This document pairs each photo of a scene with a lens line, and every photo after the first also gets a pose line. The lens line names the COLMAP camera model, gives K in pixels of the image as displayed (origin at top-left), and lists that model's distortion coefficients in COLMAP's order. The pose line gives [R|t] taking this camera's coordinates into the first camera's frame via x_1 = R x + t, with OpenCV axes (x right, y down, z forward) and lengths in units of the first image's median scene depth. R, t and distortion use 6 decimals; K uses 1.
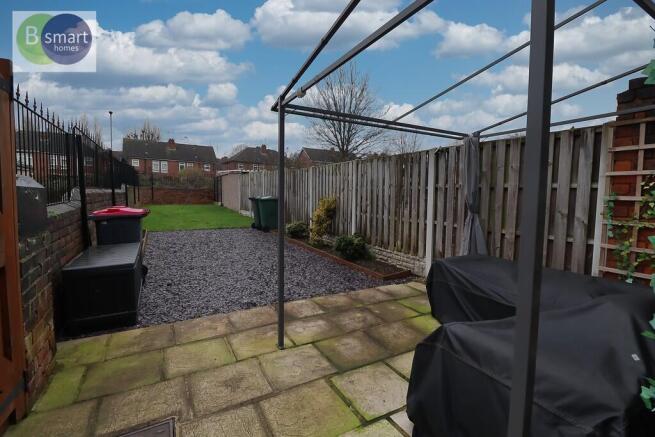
lens RADIAL K [[303.8, 0, 327.5], [0, 303.8, 218.5], [0, 0, 1]] dist [-0.032897, -0.000328]
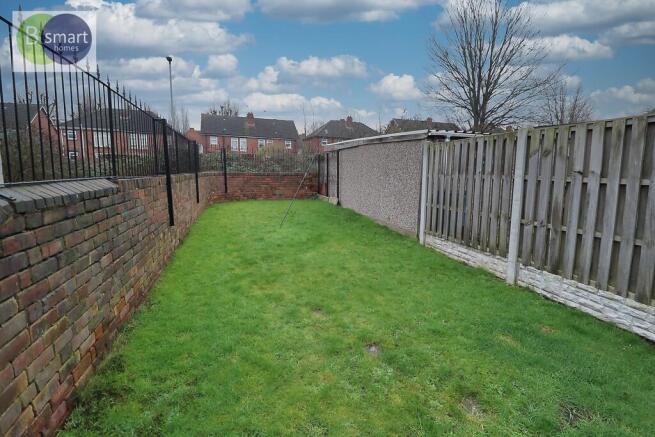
lens RADIAL K [[337.0, 0, 327.5], [0, 337.0, 218.5], [0, 0, 1]] dist [-0.002052, -0.000324]
pose [[0.968106, 0.025169, -0.249274, -0.052010], [-0.011866, 0.998431, 0.054728, -0.012450], [0.250260, -0.050024, 0.966885, 0.095020]]
